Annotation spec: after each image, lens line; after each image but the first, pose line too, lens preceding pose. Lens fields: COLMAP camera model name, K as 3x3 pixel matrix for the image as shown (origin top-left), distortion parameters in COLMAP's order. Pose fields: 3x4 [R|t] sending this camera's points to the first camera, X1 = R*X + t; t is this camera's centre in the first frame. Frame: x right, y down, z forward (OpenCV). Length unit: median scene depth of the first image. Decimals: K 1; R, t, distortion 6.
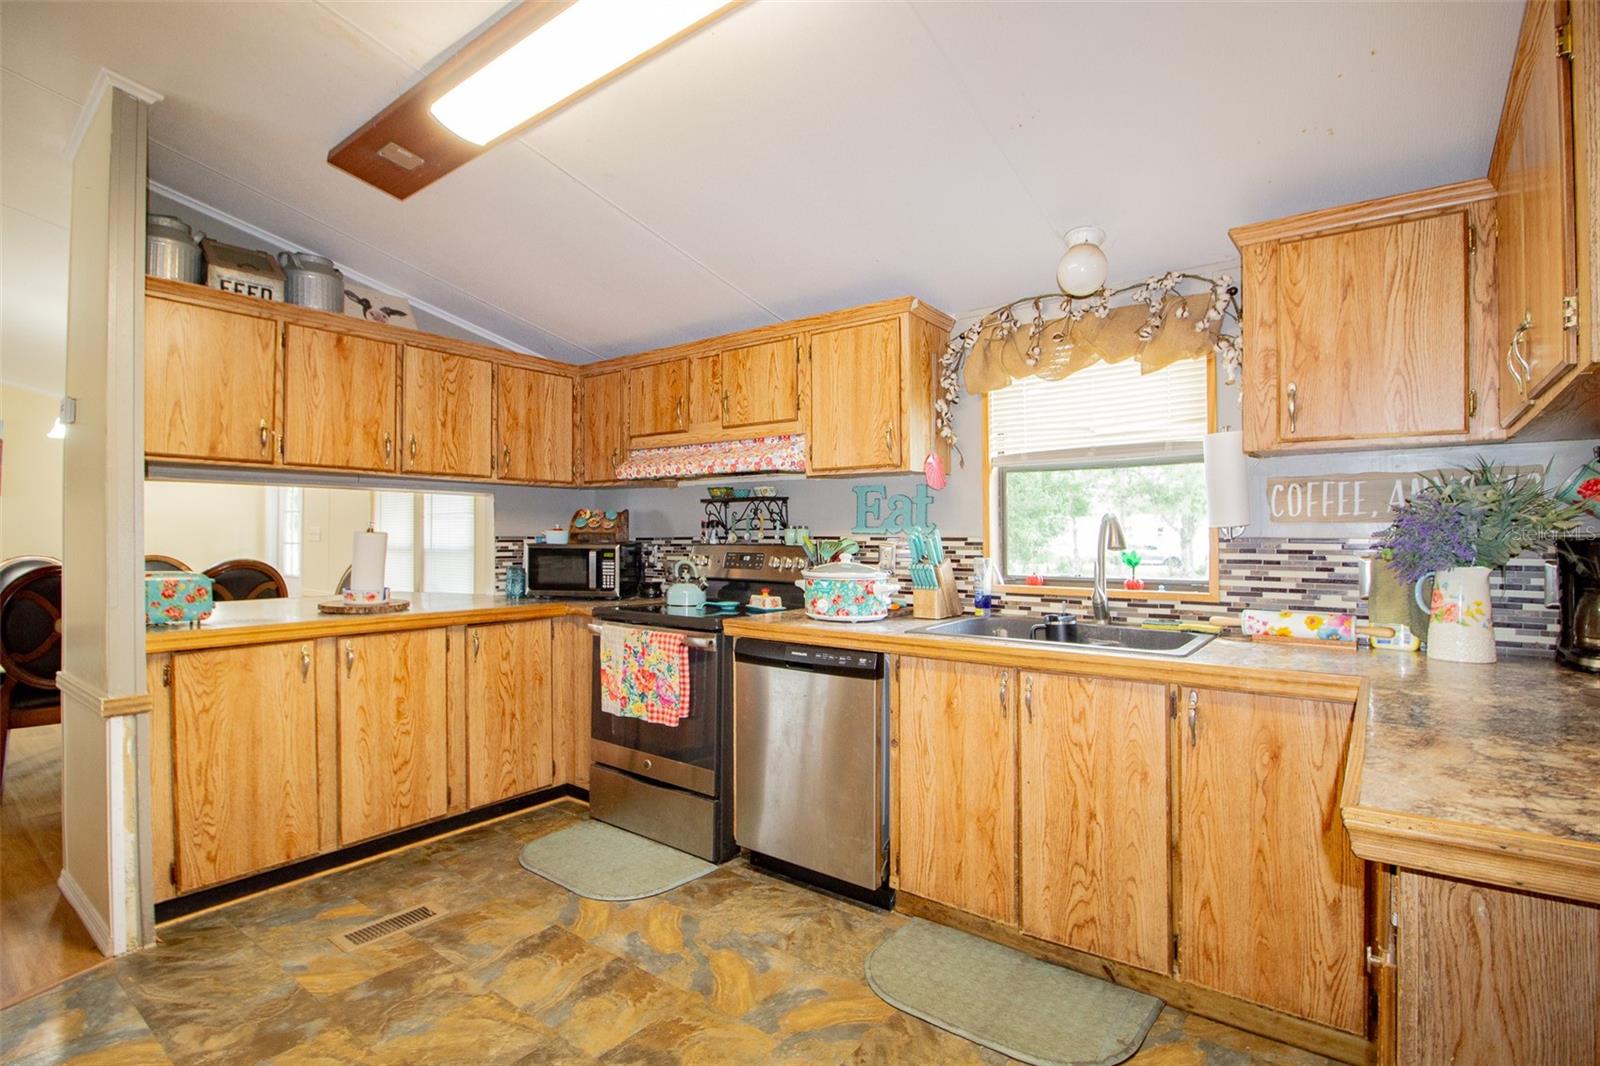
lens RADIAL K [[730.9, 0, 798.1], [0, 730.9, 534.8], [0, 0, 1]] dist [-0.003192, -0.000464]
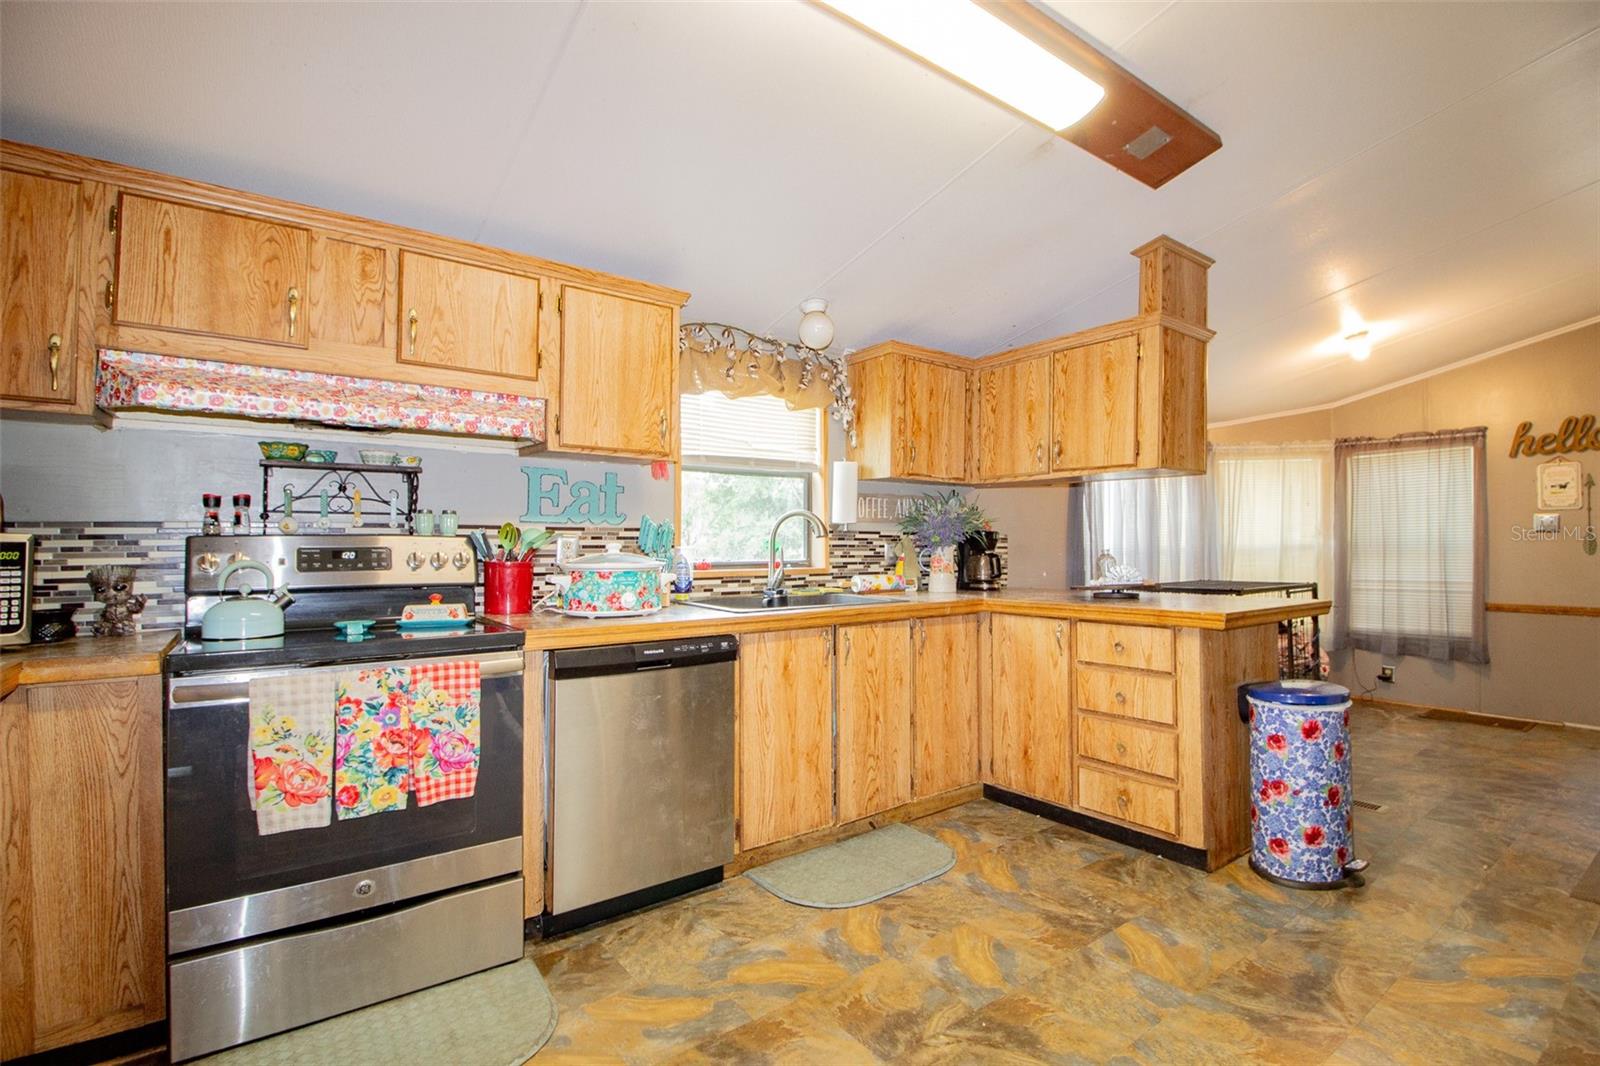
lens RADIAL K [[756.1, 0, 802.4], [0, 756.1, 539.6], [0, 0, 1]] dist [0.001487, -0.013561]
pose [[0.281814, 0.004666, 0.959458, -0.924643], [-0.002396, 0.999988, -0.004160, 0.029583], [-0.959466, -0.001126, 0.281822, 0.609211]]
